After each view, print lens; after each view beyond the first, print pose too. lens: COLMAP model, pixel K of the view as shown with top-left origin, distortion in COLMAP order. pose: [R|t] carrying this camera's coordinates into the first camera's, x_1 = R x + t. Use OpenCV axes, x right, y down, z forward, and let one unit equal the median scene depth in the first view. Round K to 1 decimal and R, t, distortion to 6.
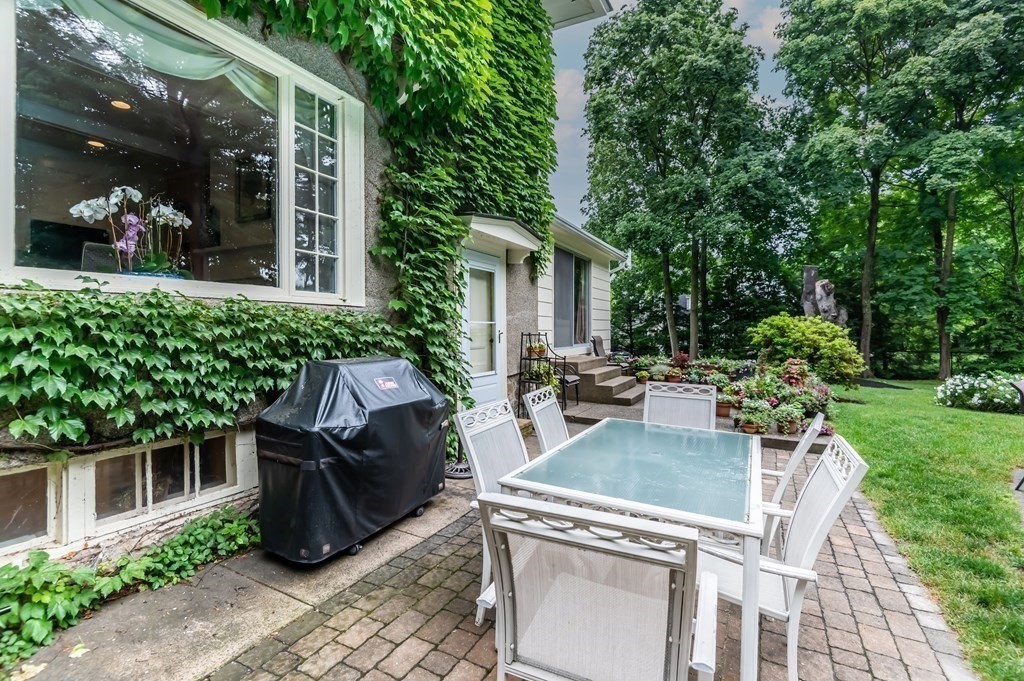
lens RADIAL K [[480.4, 0, 510.3], [0, 480.4, 325.7], [0, 0, 1]] dist [-0.003210, -0.001687]
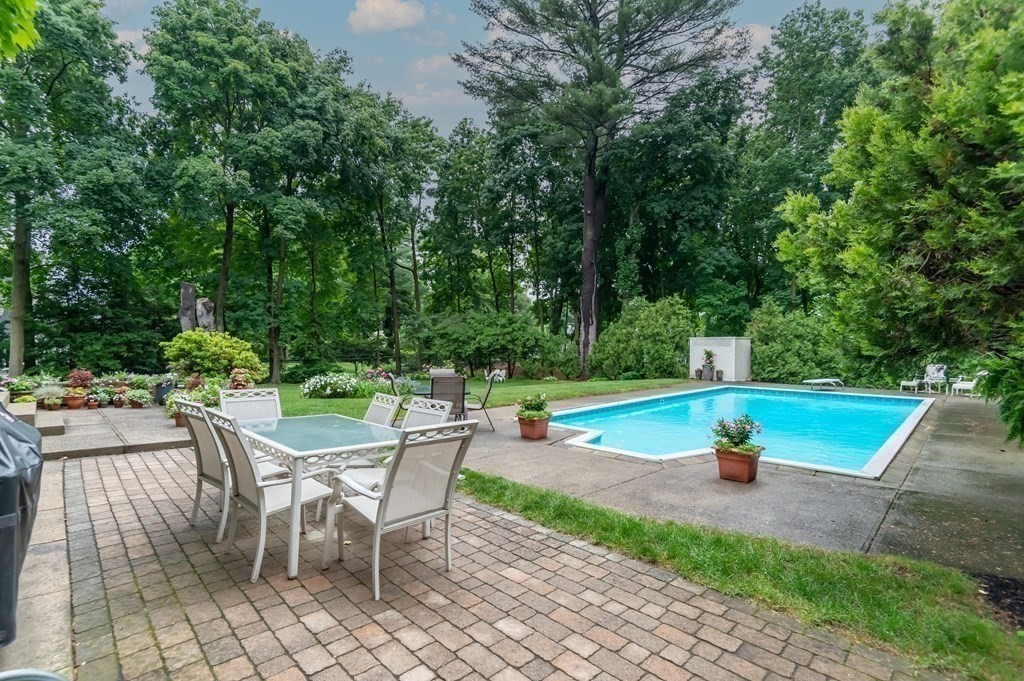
lens RADIAL K [[467.8, 0, 512.0], [0, 467.8, 340.5], [0, 0, 1]] dist [-0.003130, -0.000871]
pose [[0.312549, 0.009495, 0.949854, -0.140452], [-0.012288, 0.999907, -0.005952, -0.001365], [-0.949822, -0.009811, 0.312637, -0.002580]]
